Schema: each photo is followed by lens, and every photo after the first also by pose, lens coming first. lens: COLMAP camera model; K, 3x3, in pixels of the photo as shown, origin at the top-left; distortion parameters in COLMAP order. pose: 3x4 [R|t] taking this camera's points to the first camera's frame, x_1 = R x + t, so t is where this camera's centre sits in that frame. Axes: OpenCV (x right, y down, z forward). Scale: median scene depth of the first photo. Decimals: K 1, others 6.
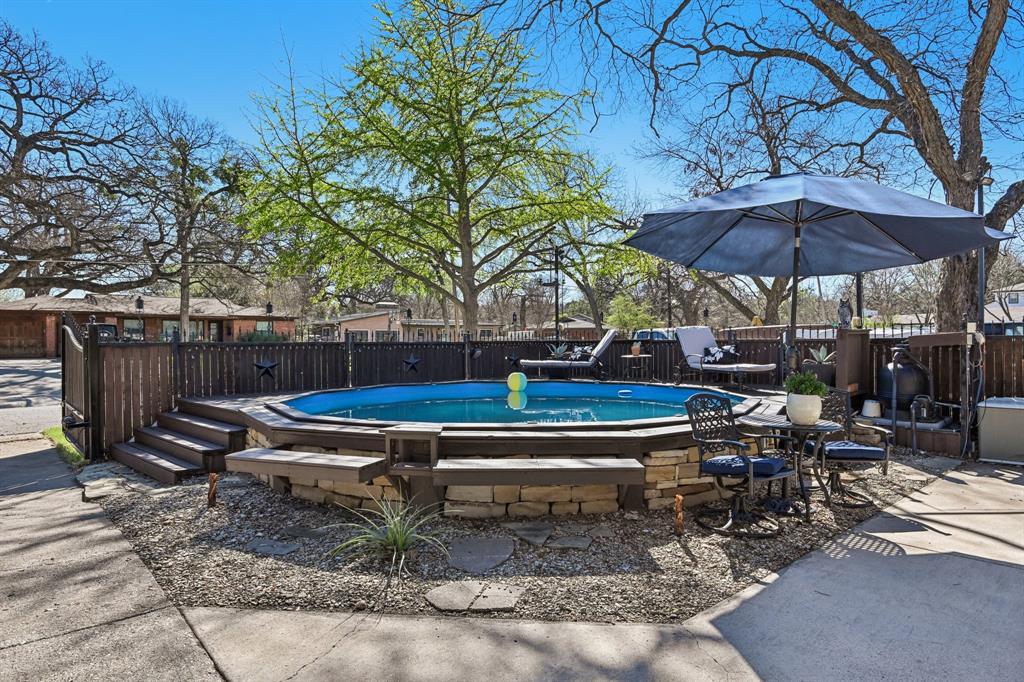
lens RADIAL K [[611.7, 0, 509.3], [0, 611.7, 349.0], [0, 0, 1]] dist [-0.002928, -0.018777]
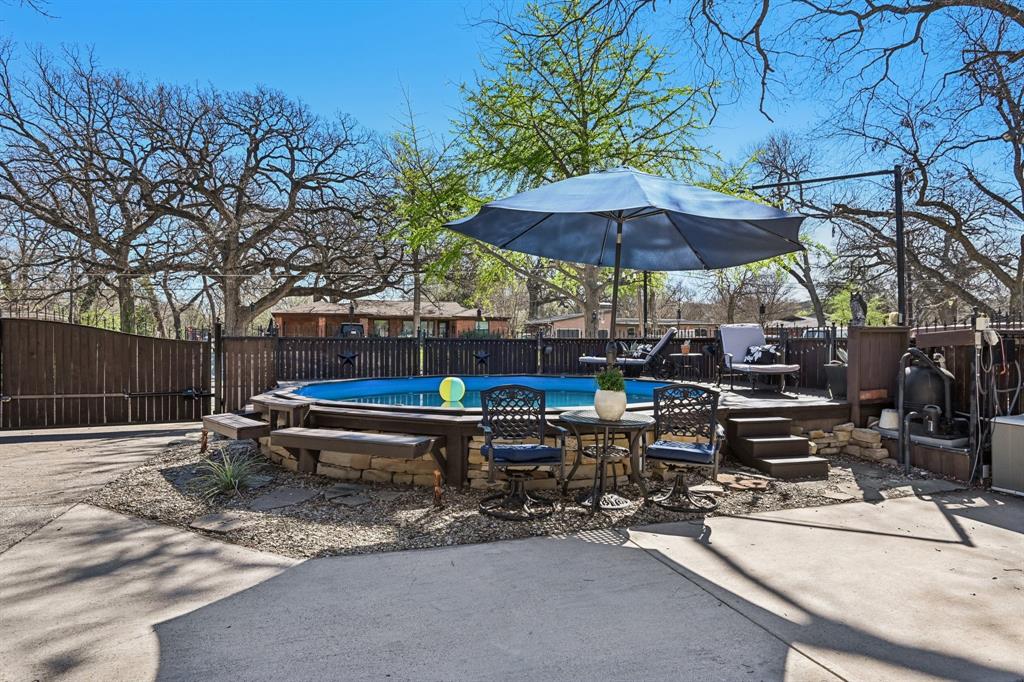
lens RADIAL K [[599.8, 0, 512.0], [0, 599.8, 341.0], [0, 0, 1]] dist [0.001635, -0.021911]
pose [[0.916433, 0.009518, -0.400075, 0.319320], [-0.014351, 0.999856, -0.009087, 0.002288], [0.399931, 0.014069, 0.916437, 0.012386]]
